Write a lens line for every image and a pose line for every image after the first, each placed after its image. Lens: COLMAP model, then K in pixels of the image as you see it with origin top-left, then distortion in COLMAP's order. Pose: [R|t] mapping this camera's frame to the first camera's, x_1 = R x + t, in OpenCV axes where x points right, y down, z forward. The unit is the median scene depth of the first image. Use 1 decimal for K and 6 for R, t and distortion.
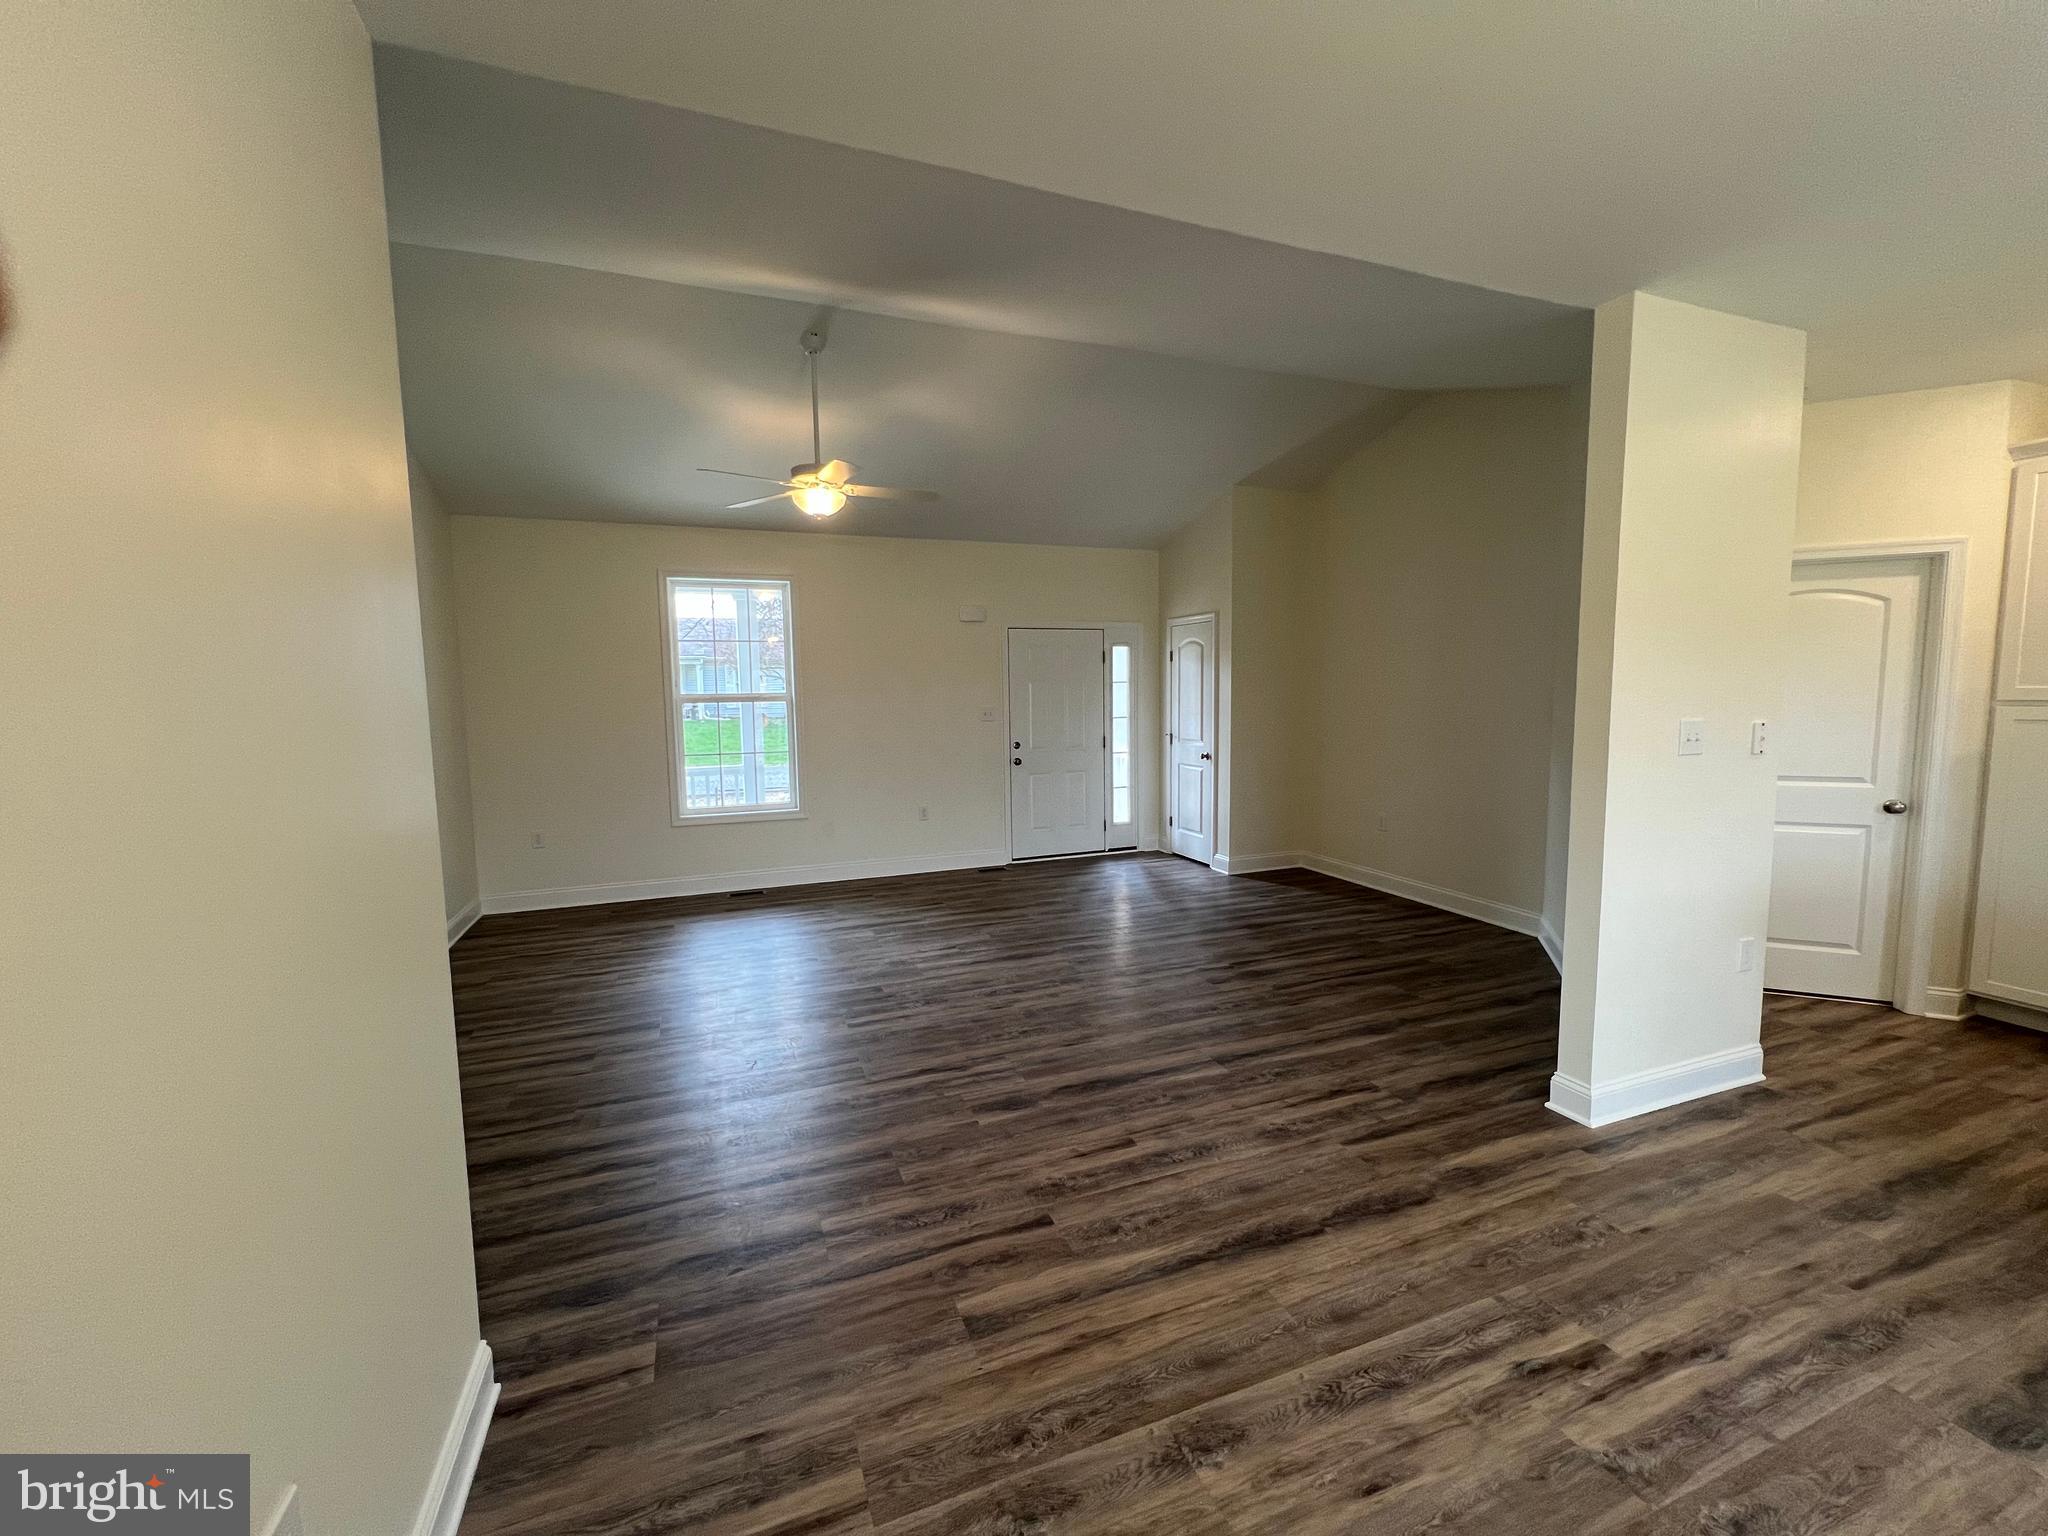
lens RADIAL K [[818.9, 0, 1014.6], [0, 818.9, 765.3], [0, 0, 1]] dist [-0.000982, 0.000248]
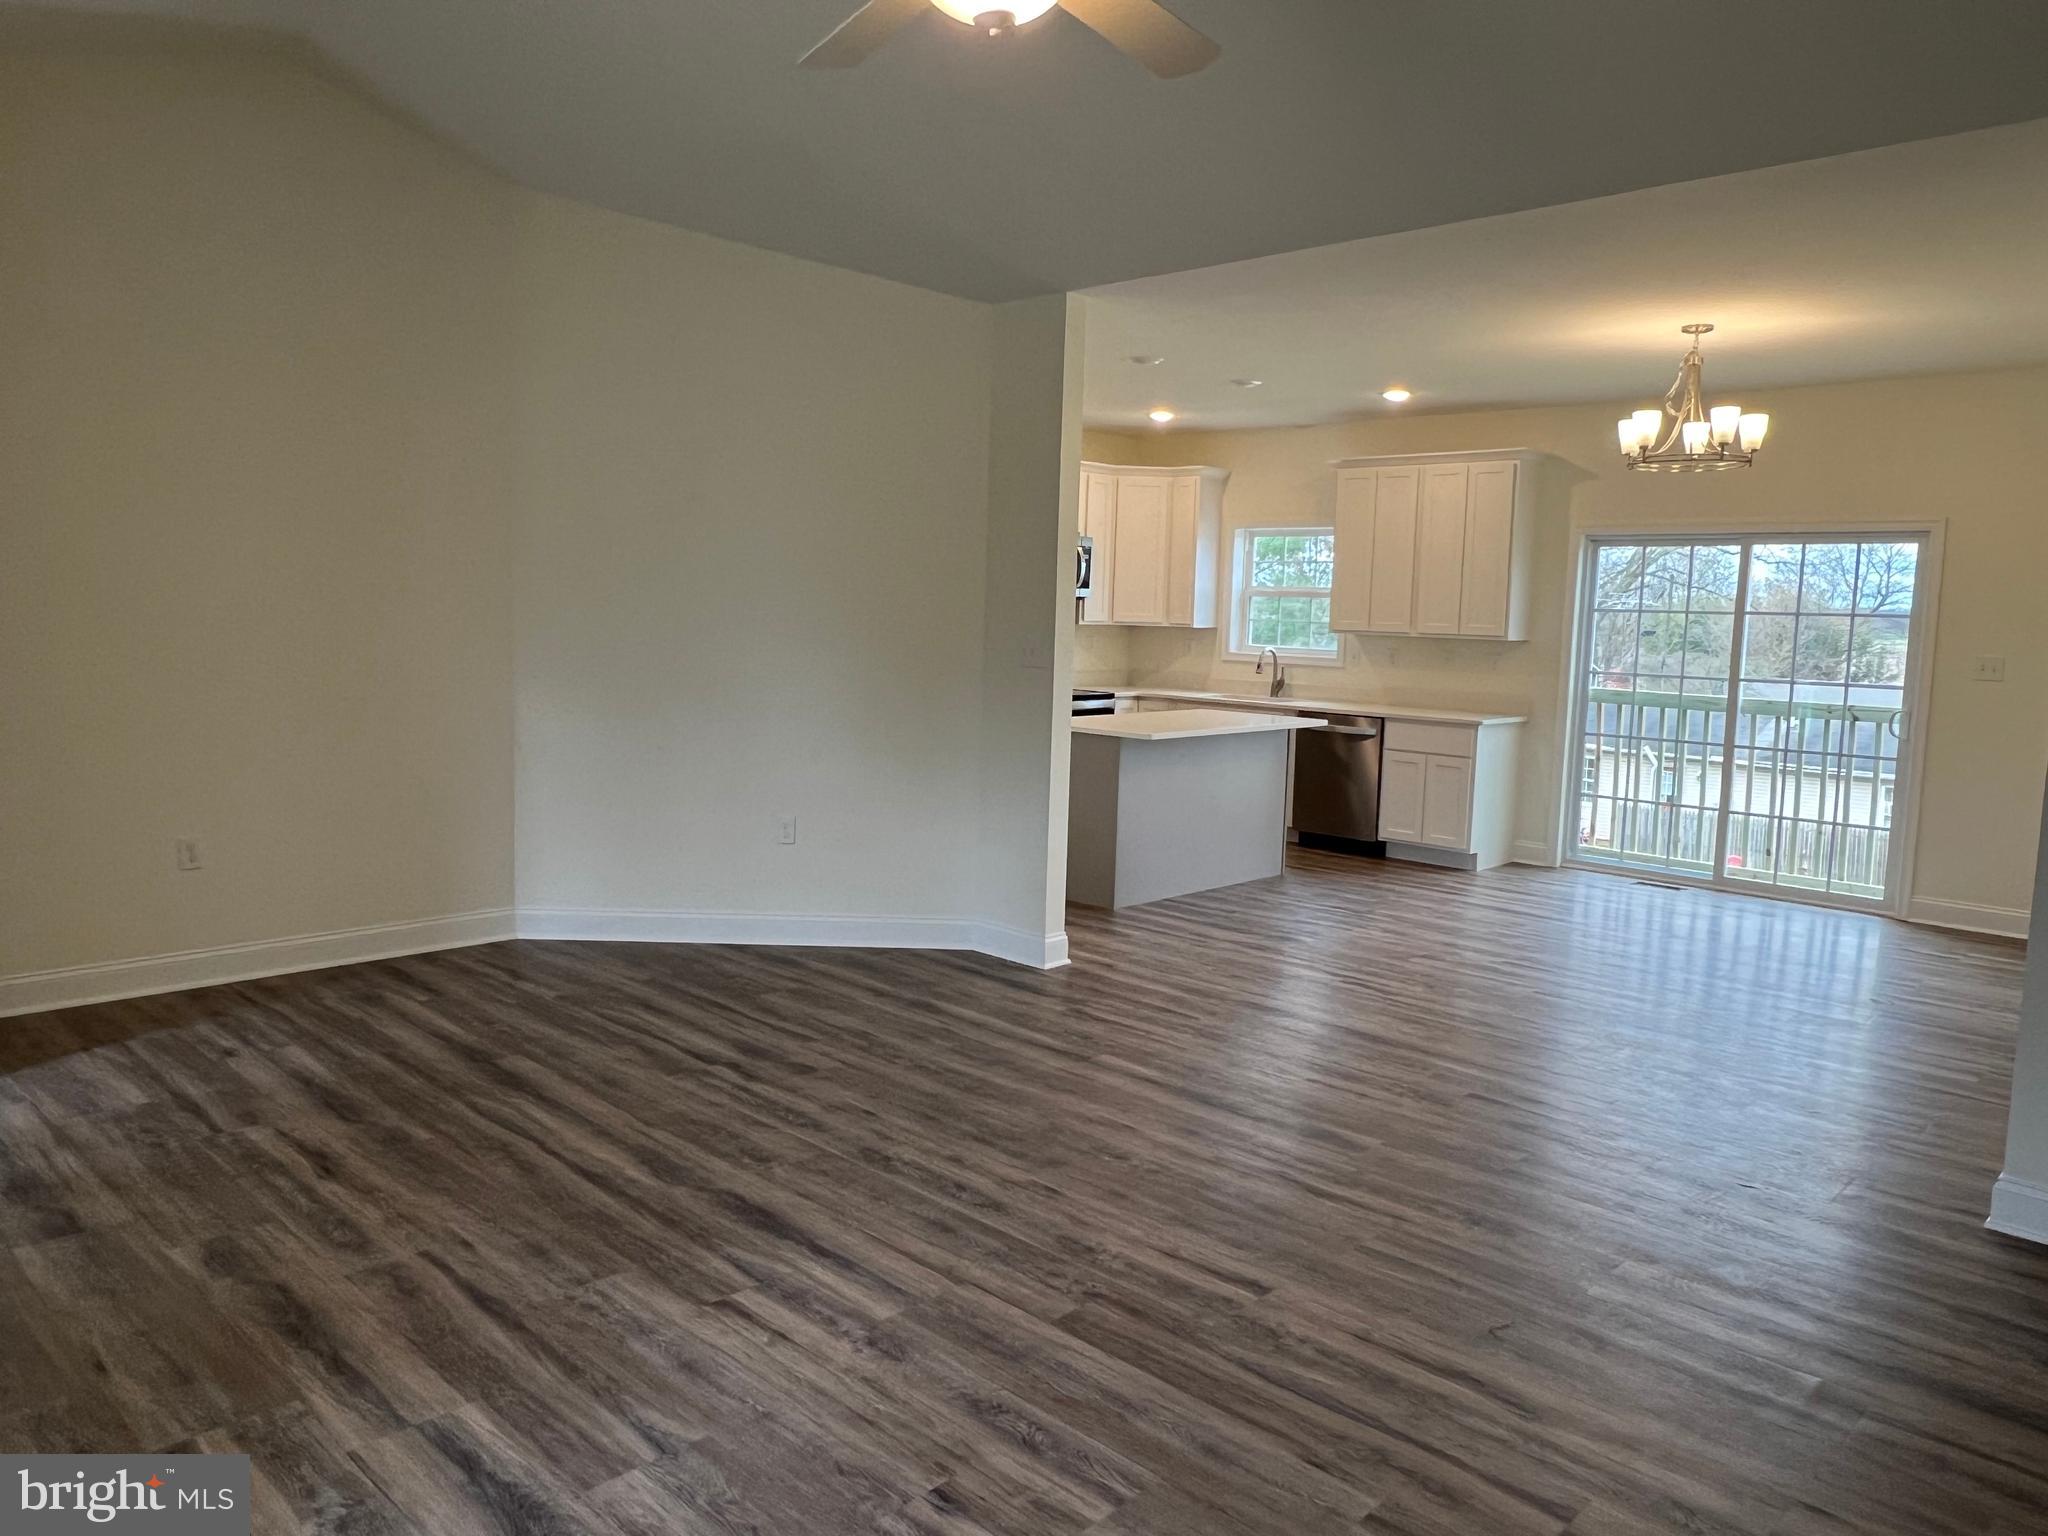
lens RADIAL K [[1426.8, 0, 992.1], [0, 1426.8, 754.5], [0, 0, 1]] dist [0.002728, -0.005924]
pose [[-0.414628, -0.095547, 0.904961, -1.180966], [0.063705, 0.988985, 0.133606, -0.165830], [-0.907758, 0.113047, -0.403974, 1.966878]]
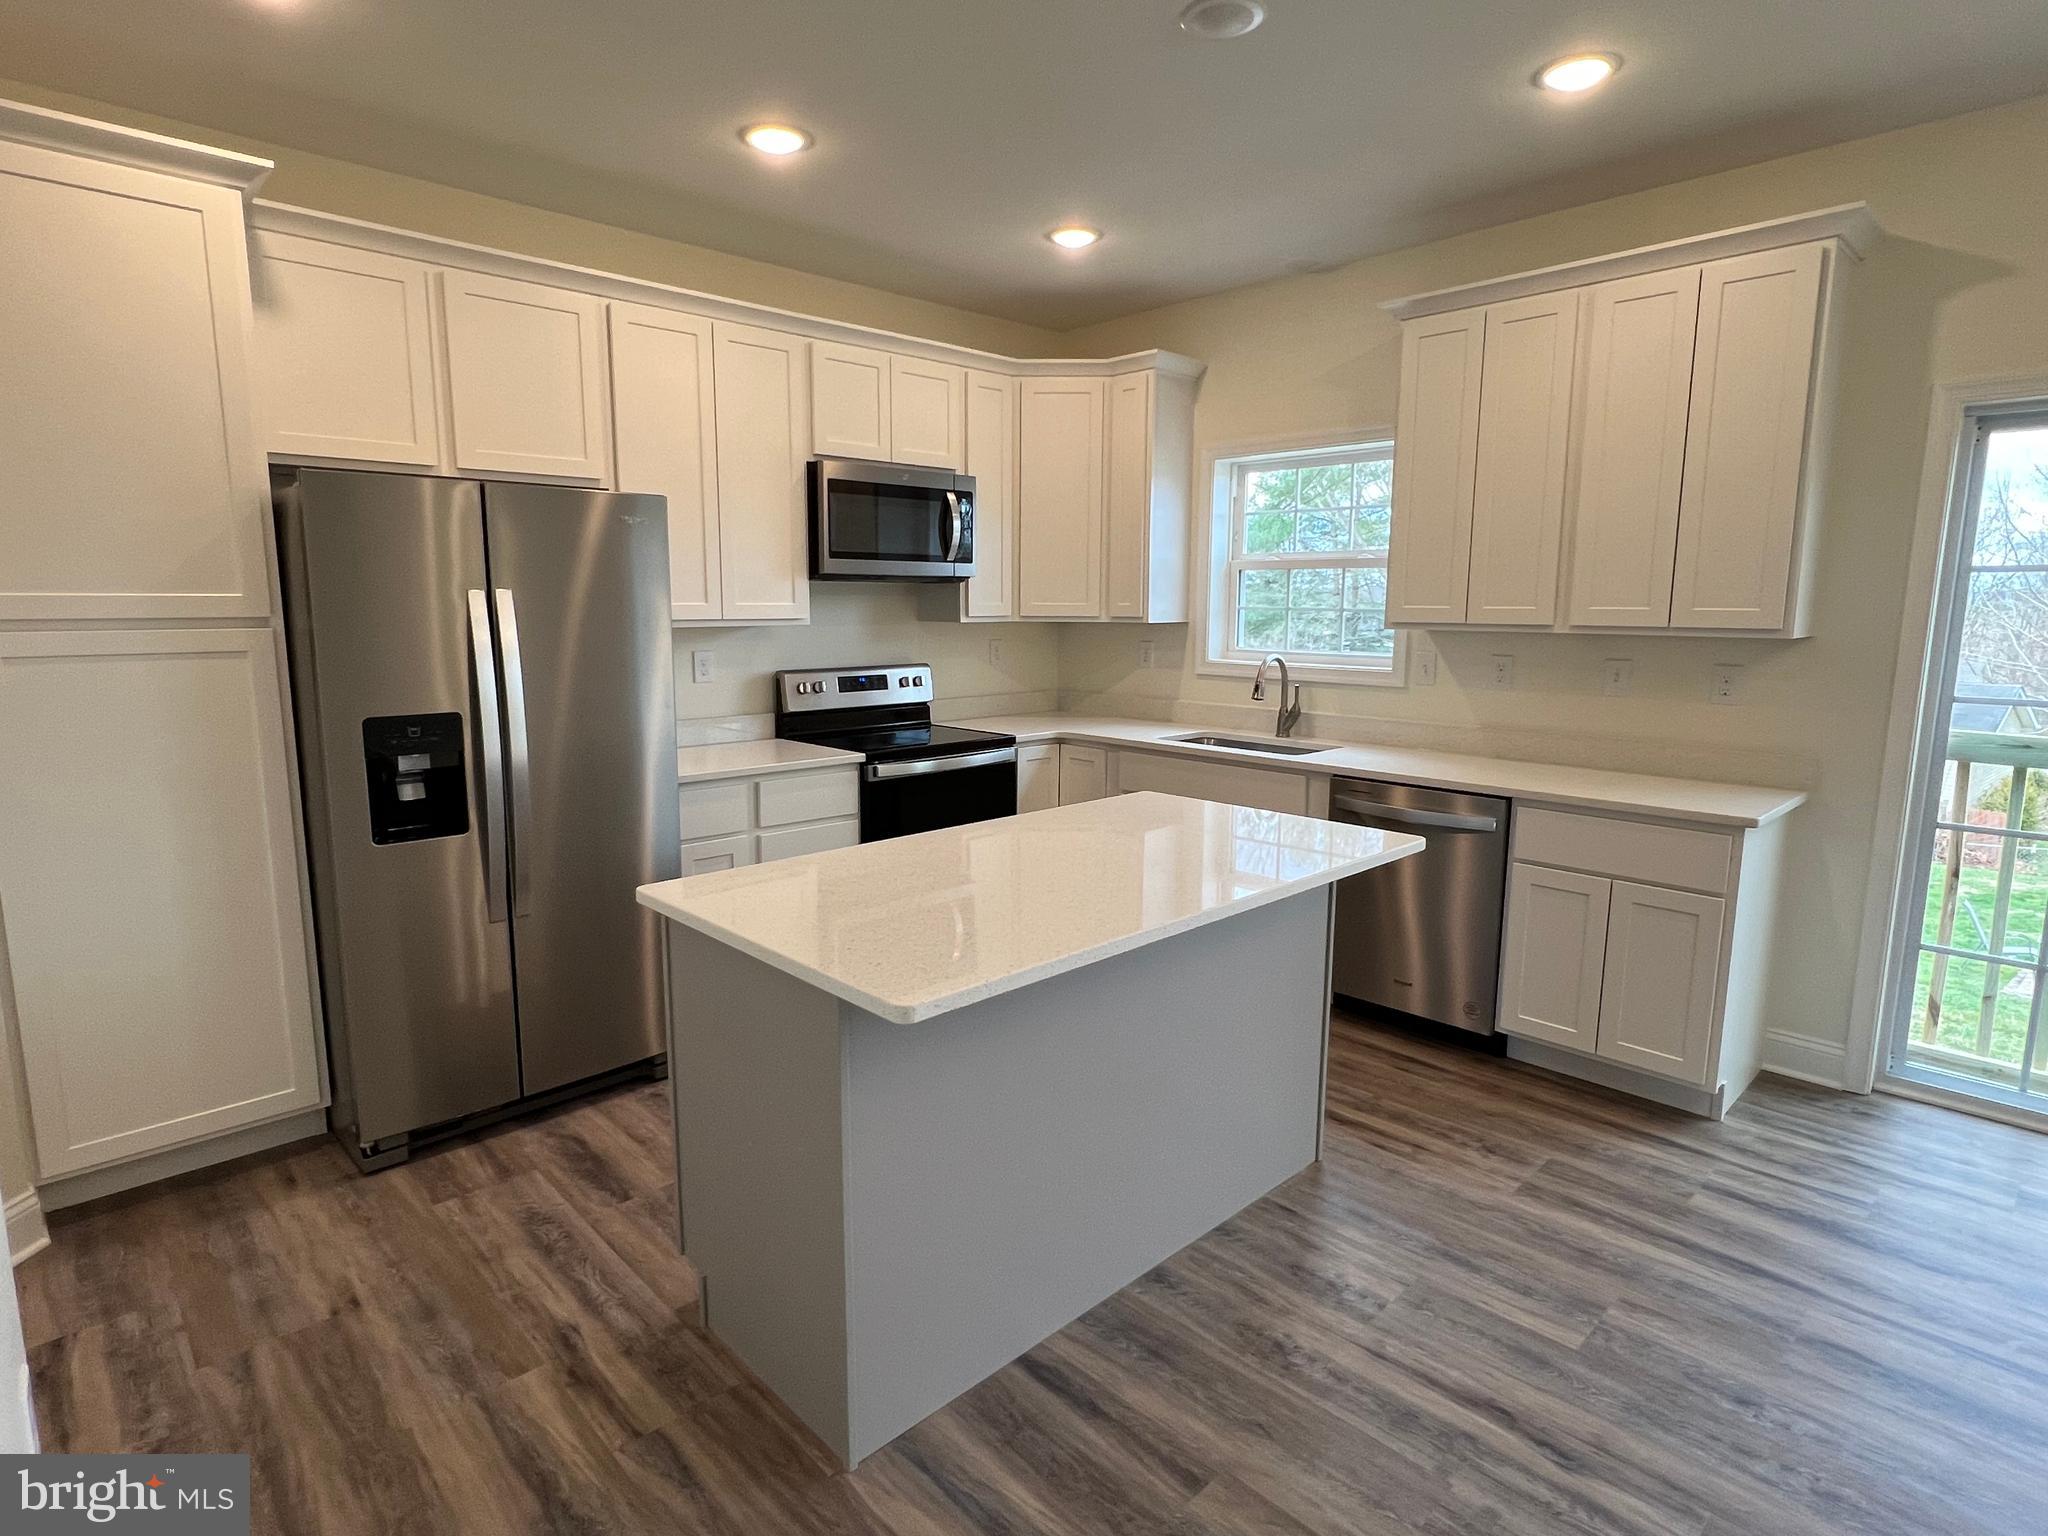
lens RADIAL K [[1075.2, 0, 1006.5], [0, 1075.2, 760.6], [0, 0, 1]] dist [-0.001281, 0.000643]
pose [[-0.383371, -0.125252, 0.915062, 0.442789], [0.089475, 0.981065, 0.171772, -0.065249], [-0.919250, 0.147728, -0.364905, 0.847427]]
